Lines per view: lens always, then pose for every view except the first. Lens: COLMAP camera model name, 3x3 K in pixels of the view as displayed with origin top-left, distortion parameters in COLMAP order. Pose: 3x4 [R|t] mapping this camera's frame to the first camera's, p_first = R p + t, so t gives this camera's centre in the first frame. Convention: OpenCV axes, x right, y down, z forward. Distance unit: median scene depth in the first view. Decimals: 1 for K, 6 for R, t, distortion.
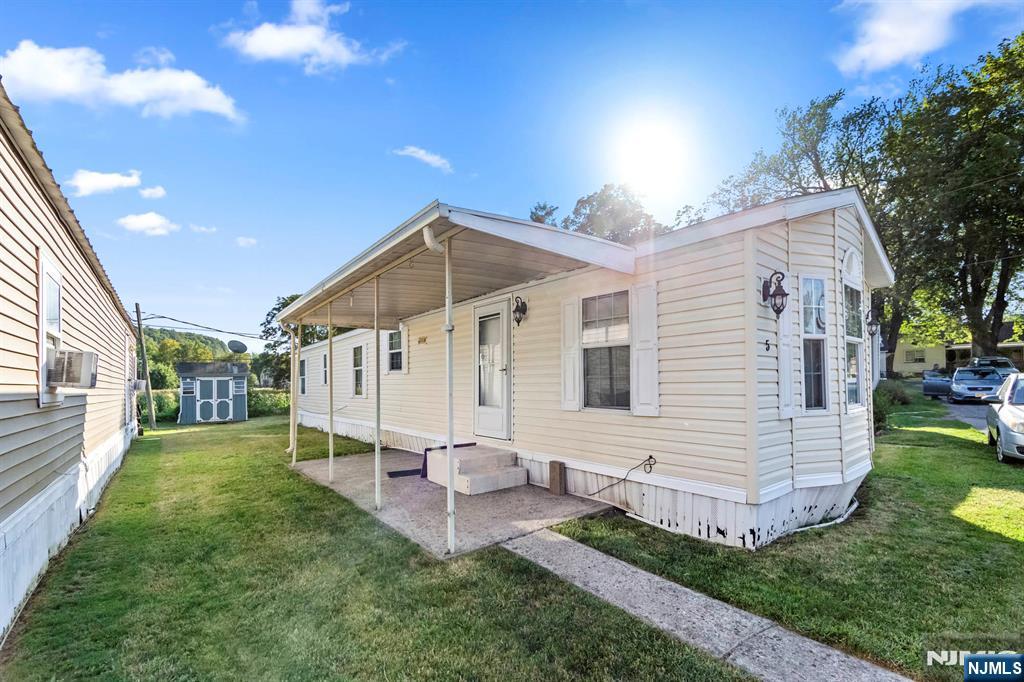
lens RADIAL K [[439.8, 0, 518.9], [0, 439.8, 379.4], [0, 0, 1]] dist [-0.003541, -0.000488]
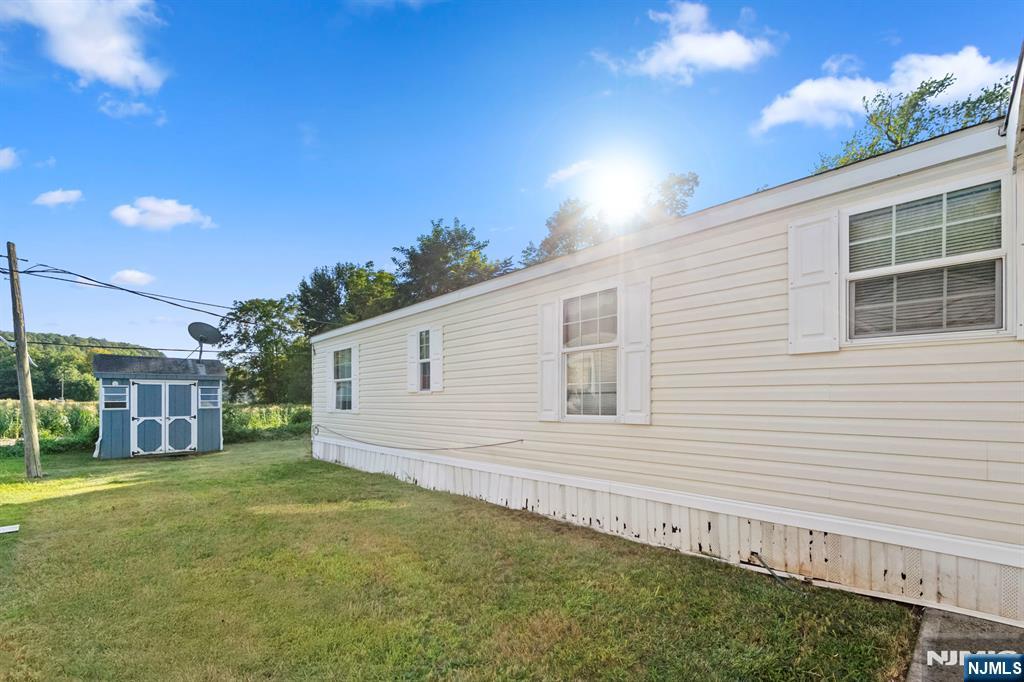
lens RADIAL K [[417.1, 0, 549.0], [0, 417.1, 397.3], [0, 0, 1]] dist [-0.004626, -0.000566]
pose [[0.988267, 0.009475, 0.152441, -0.260641], [-0.010384, 0.999933, 0.005169, 0.010300], [-0.152382, -0.006691, 0.988299, 0.358248]]
